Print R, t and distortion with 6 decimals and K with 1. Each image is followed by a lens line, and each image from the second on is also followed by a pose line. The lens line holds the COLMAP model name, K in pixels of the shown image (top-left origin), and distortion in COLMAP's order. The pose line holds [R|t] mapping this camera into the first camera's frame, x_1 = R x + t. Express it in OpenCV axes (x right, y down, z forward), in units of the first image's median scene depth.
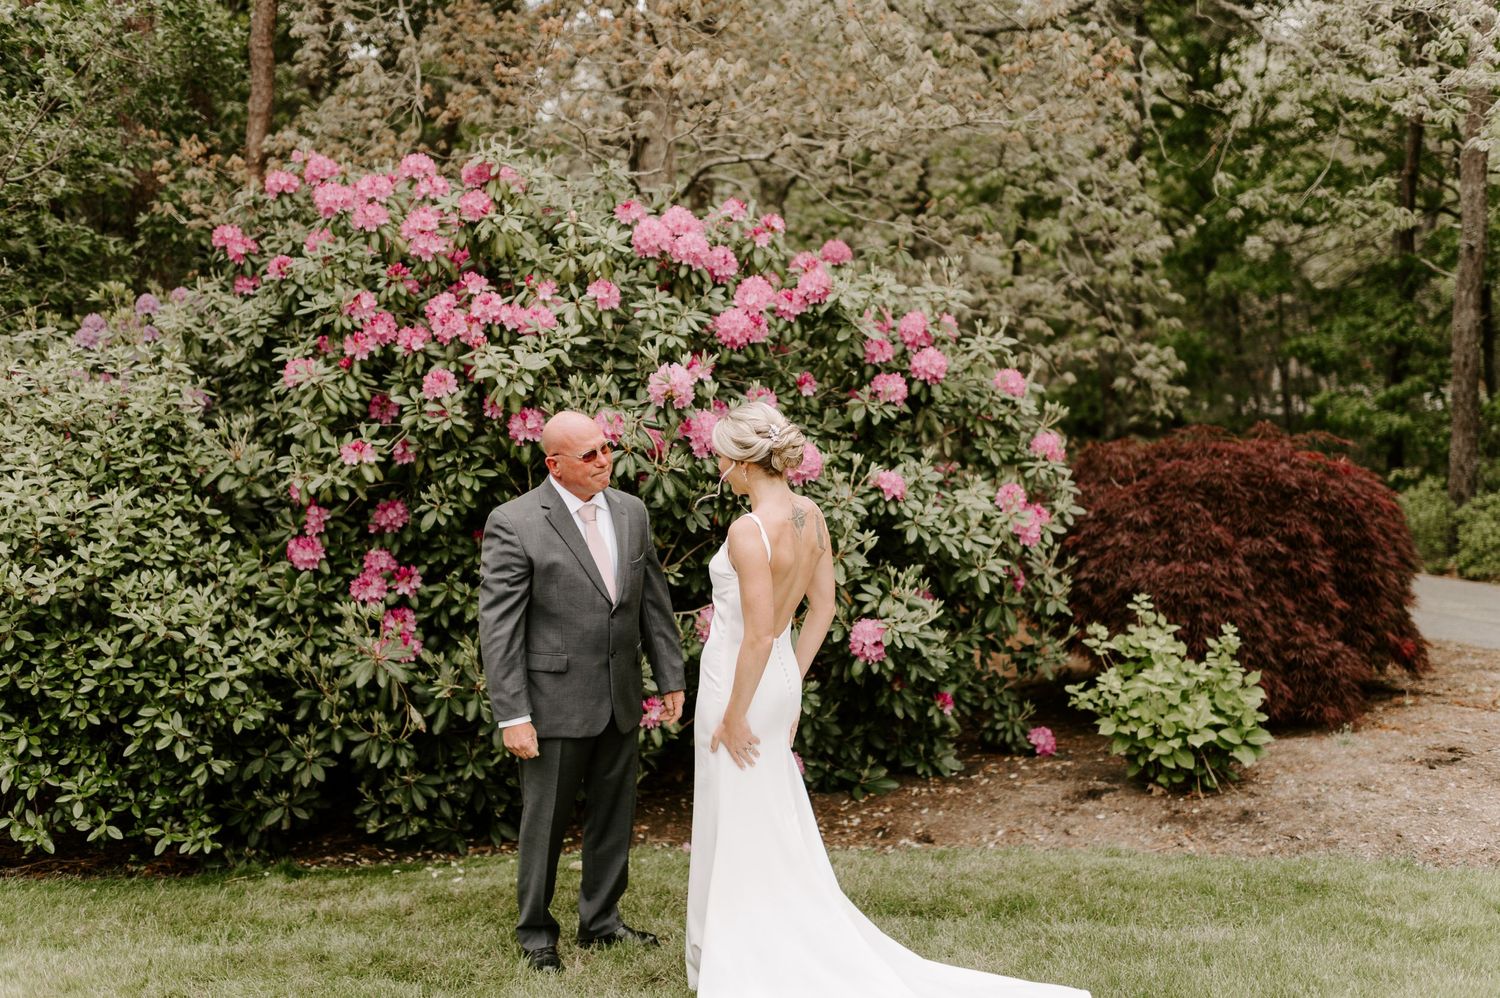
lens RADIAL K [[1463.9, 0, 771.5], [0, 1463.9, 526.1], [0, 0, 1]] dist [-0.015340, -0.003130]
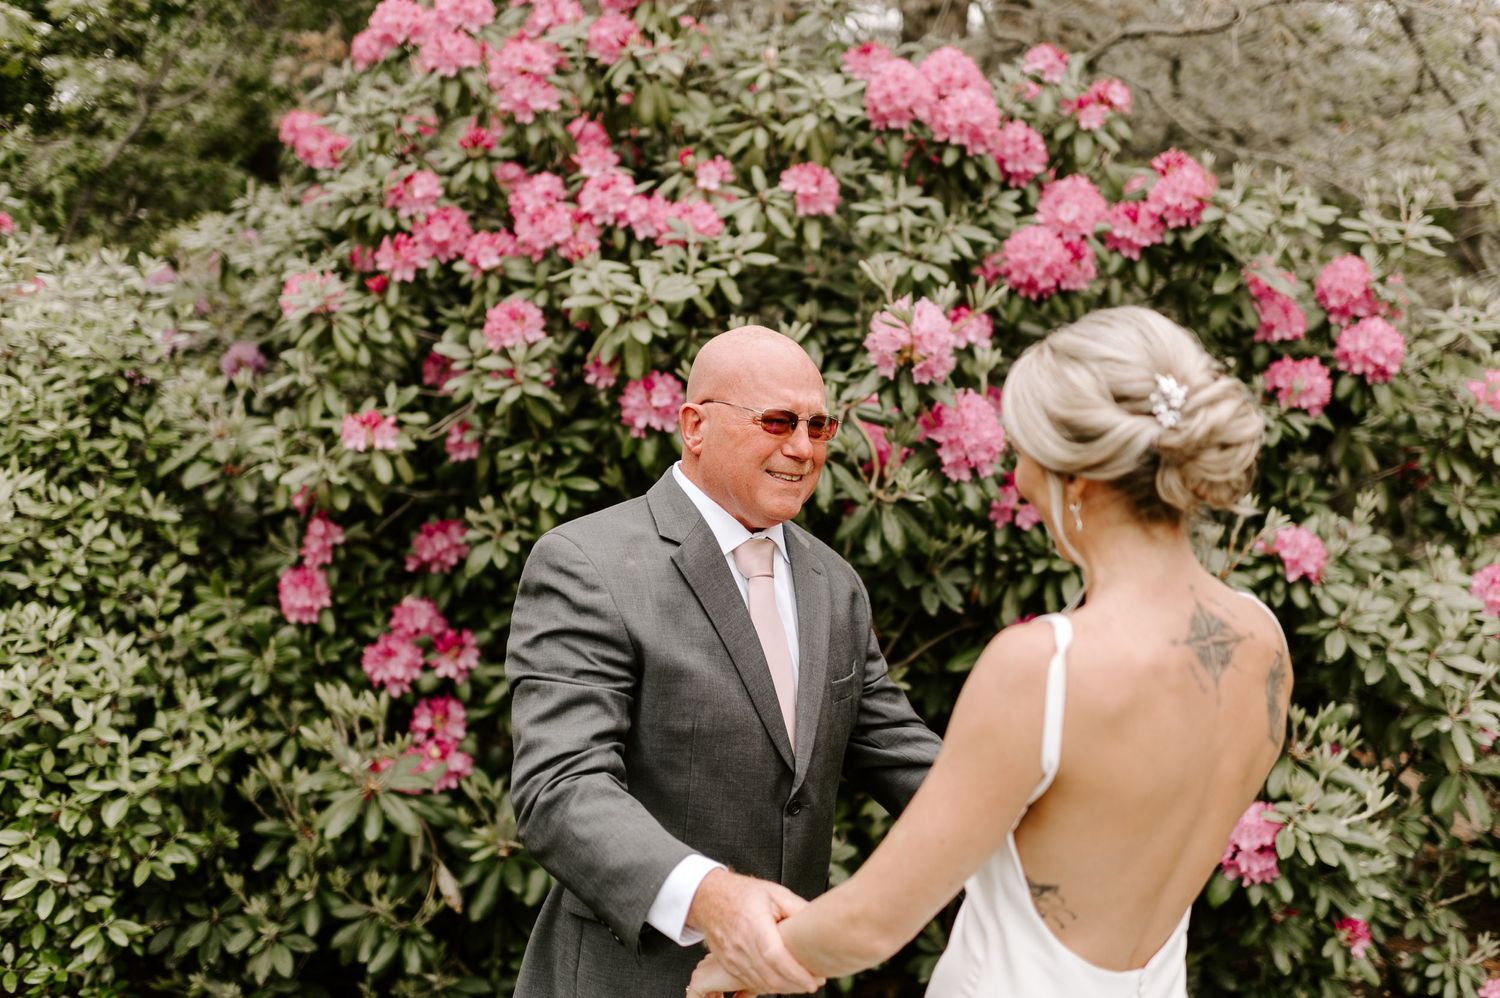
lens RADIAL K [[1537.7, 0, 801.1], [0, 1537.7, 501.2], [0, 0, 1]] dist [-0.002886, 0.001064]
pose [[0.984947, 0.067750, -0.159024, -0.013004], [-0.075584, 0.996180, -0.043734, -0.008492], [0.155453, 0.055096, 0.986306, 0.403921]]
